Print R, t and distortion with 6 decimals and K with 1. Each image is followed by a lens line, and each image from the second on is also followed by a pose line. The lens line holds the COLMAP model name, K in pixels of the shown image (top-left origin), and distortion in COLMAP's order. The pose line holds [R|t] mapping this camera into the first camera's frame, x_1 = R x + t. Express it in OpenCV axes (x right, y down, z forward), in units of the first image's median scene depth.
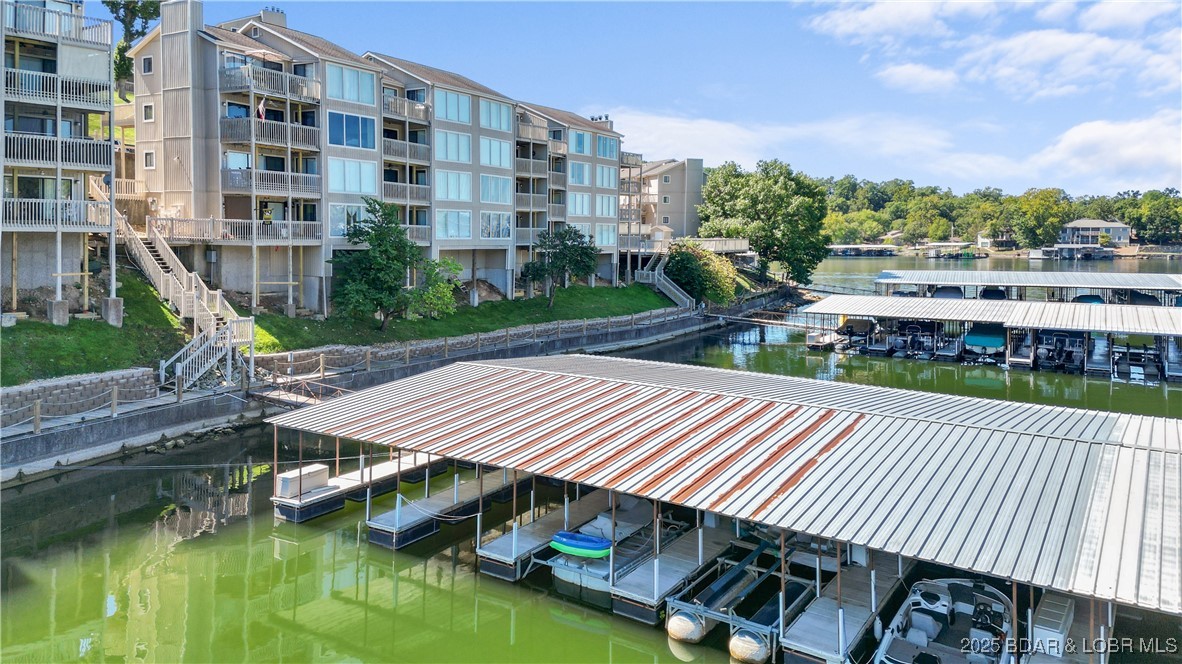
lens RADIAL K [[890.6, 0, 584.0], [0, 890.6, 294.4], [0, 0, 1]] dist [0.430734, -0.468632]
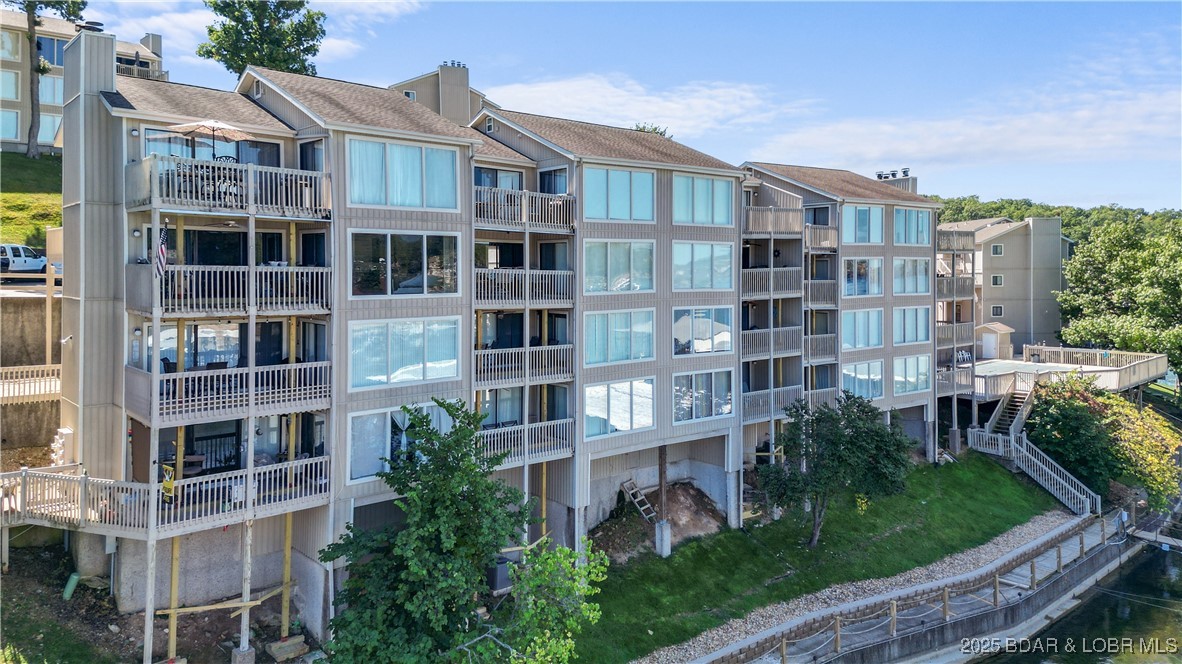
lens RADIAL K [[890.6, 0, 584.0], [0, 890.6, 294.4], [0, 0, 1]] dist [0.430734, -0.468632]
pose [[0.961368, -0.007978, -0.275151, -0.015621], [-0.004797, 0.998943, -0.045724, -0.107659], [0.275225, 0.045278, 0.960313, 0.427552]]
